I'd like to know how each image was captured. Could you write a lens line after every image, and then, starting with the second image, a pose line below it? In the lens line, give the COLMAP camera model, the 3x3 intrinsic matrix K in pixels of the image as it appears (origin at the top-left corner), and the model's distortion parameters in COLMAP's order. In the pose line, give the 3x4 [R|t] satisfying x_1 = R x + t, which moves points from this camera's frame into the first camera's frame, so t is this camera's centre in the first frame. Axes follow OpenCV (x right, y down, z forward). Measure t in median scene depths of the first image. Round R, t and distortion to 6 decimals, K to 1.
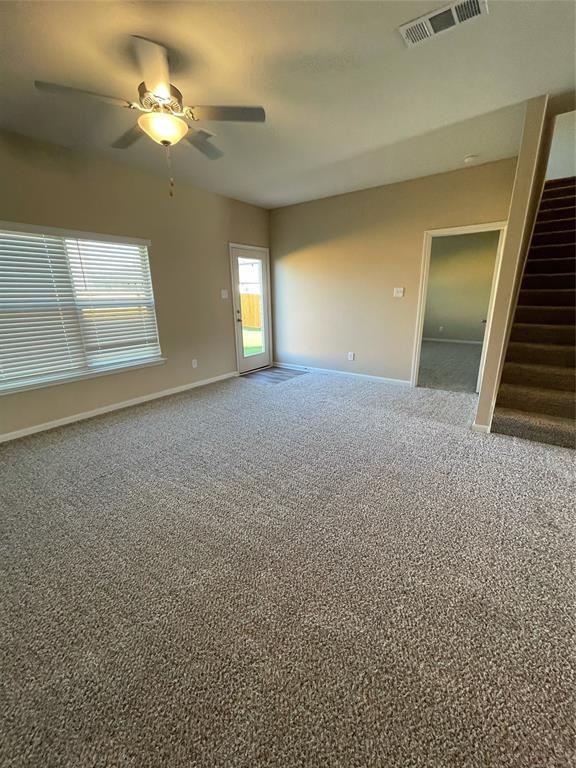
lens RADIAL K [[312.7, 0, 293.1], [0, 312.7, 382.9], [0, 0, 1]] dist [-0.000551, -0.000159]
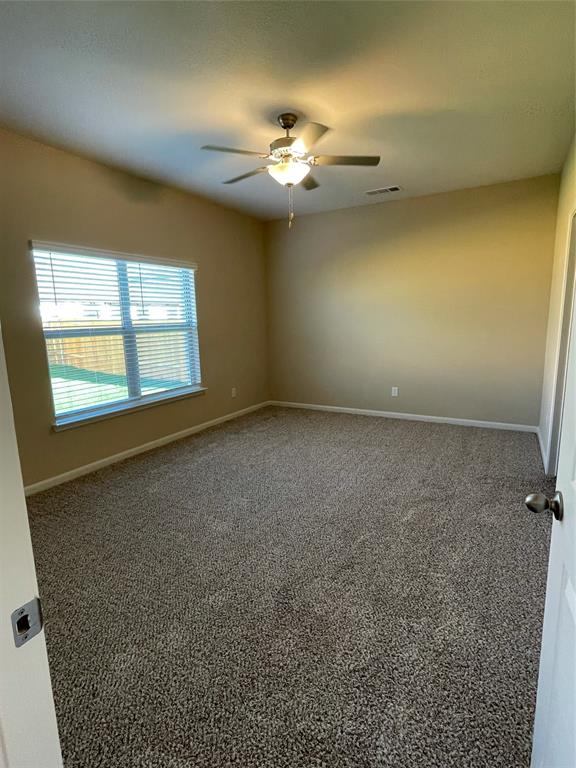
lens RADIAL K [[385.1, 0, 288.0], [0, 385.1, 384.0], [0, 0, 1]] dist [-0.001244, 0.000078]
pose [[0.998366, -0.005725, 0.056847, -0.222050], [0.011158, 0.995346, -0.095718, 0.019786], [-0.056035, 0.096196, 0.993784, -0.114326]]
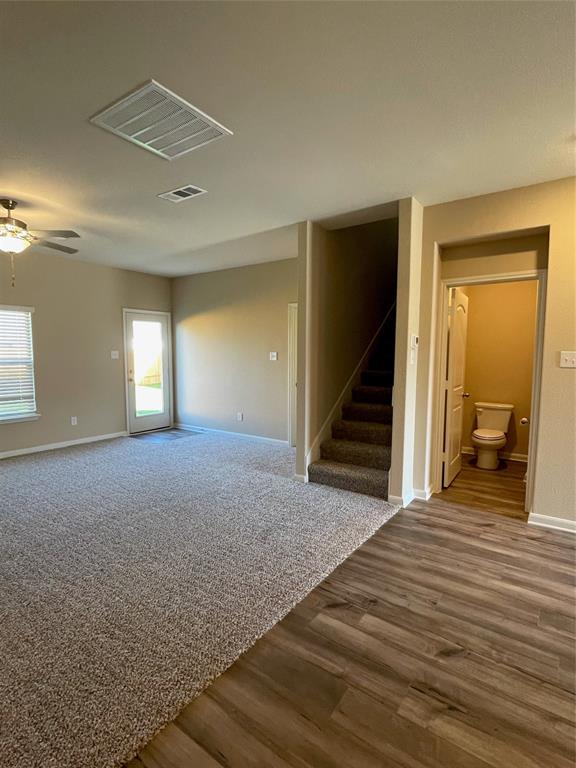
lens RADIAL K [[385.1, 0, 288.0], [0, 385.1, 384.0], [0, 0, 1]] dist [-0.001244, 0.000078]
pose [[0.999606, 0.014623, 0.023968, 0.358313], [-0.009686, 0.980858, -0.194481, 0.058221], [-0.026354, 0.194172, 0.980613, -0.269716]]
